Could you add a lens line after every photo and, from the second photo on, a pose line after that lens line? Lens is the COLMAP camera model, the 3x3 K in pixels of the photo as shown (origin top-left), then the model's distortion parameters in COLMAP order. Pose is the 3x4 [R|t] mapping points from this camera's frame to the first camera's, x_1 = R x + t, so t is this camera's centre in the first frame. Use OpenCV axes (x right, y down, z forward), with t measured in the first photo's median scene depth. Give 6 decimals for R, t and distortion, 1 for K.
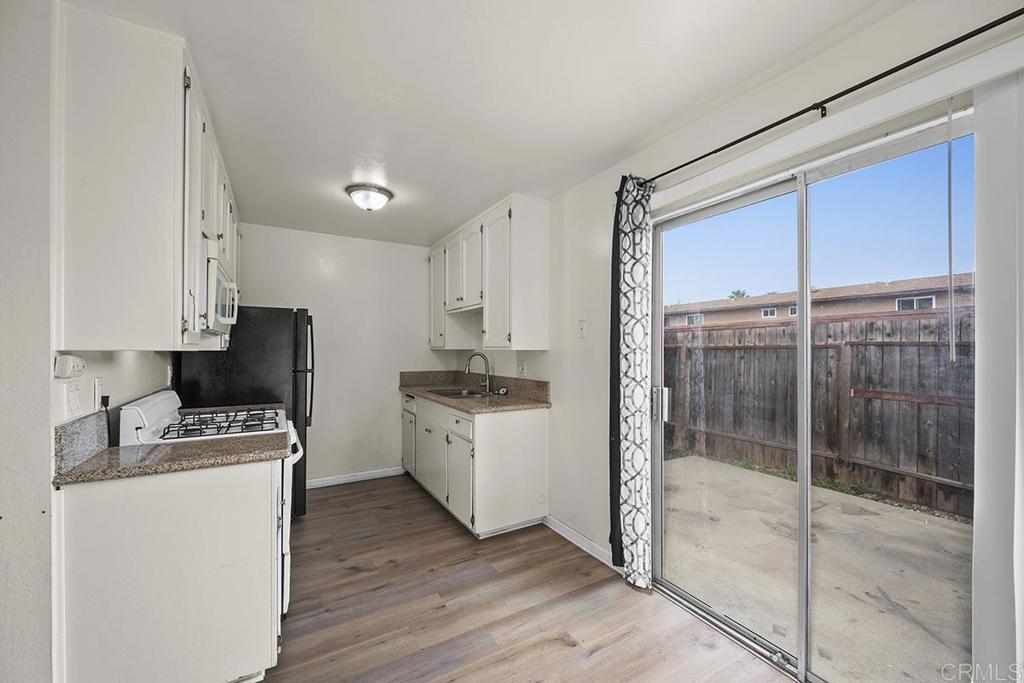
lens RADIAL K [[407.7, 0, 513.6], [0, 407.7, 346.1], [0, 0, 1]] dist [0.003402, 0.000415]
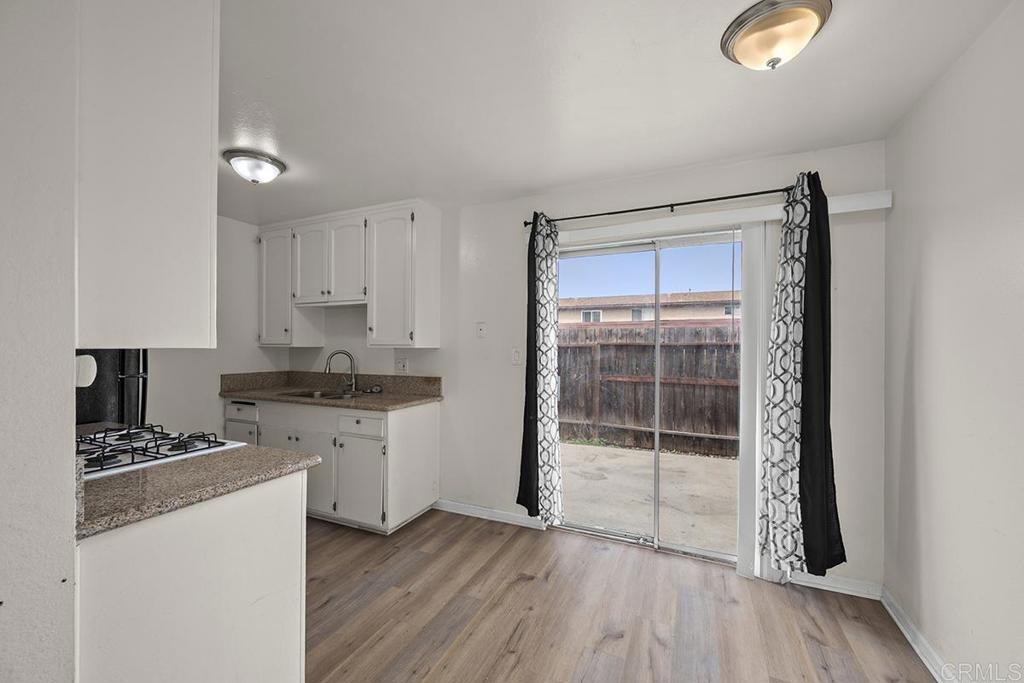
lens RADIAL K [[407.7, 0, 517.2], [0, 407.7, 344.4], [0, 0, 1]] dist [0.003402, 0.000415]
pose [[0.811745, 0.006289, 0.583978, -0.428564], [-0.006926, 0.999975, -0.001142, 0.000178], [-0.583971, -0.003118, 0.811769, -0.005726]]
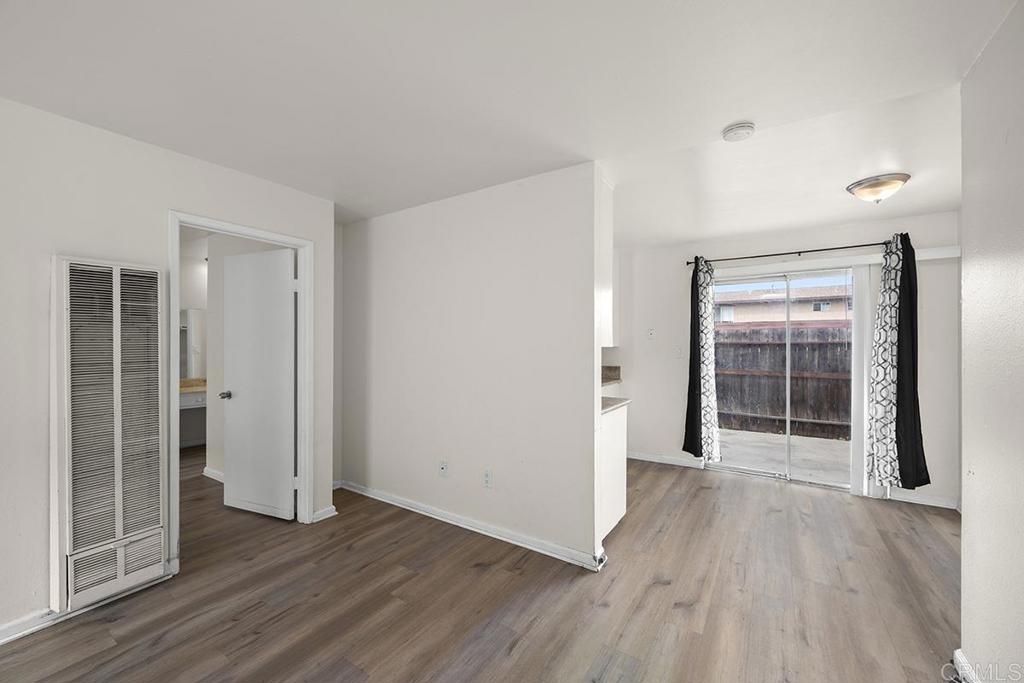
lens RADIAL K [[407.7, 0, 514.2], [0, 407.7, 341.2], [0, 0, 1]] dist [0.003402, 0.000415]
pose [[0.891047, 0.005109, 0.453883, -1.127786], [-0.003542, 0.999984, -0.004304, -0.003058], [-0.453898, 0.002227, 0.891051, -0.268021]]
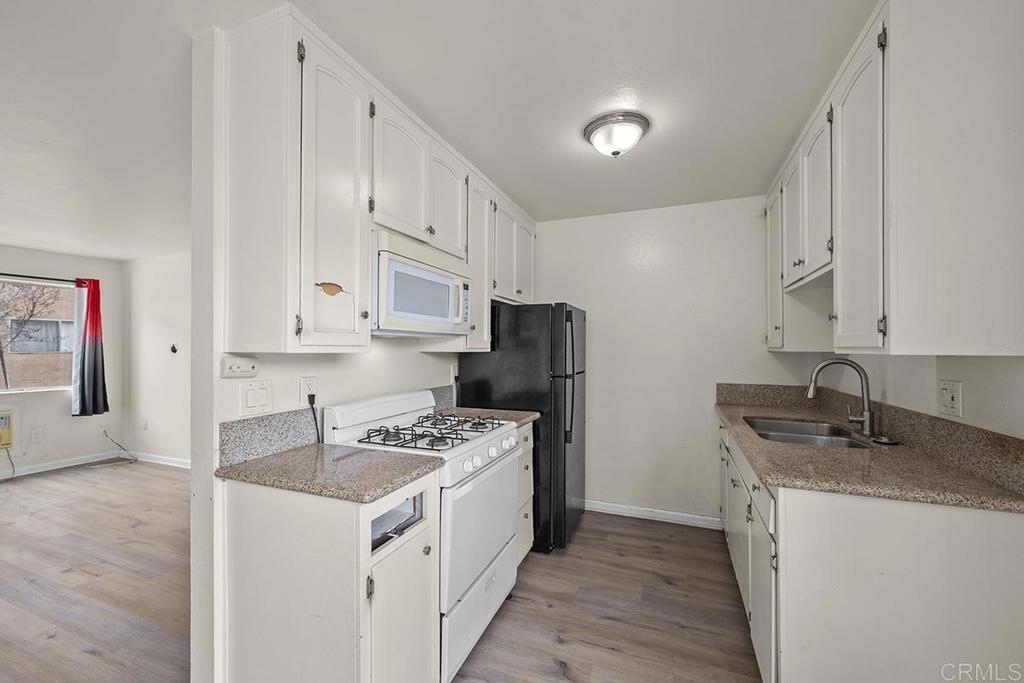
lens RADIAL K [[407.7, 0, 511.5], [0, 407.7, 345.7], [0, 0, 1]] dist [0.003402, 0.000415]
pose [[0.608529, -0.006147, -0.793508, 0.101176], [0.003738, 0.999981, -0.004880, 0.000568], [0.793523, 0.000003, 0.608540, 0.453328]]
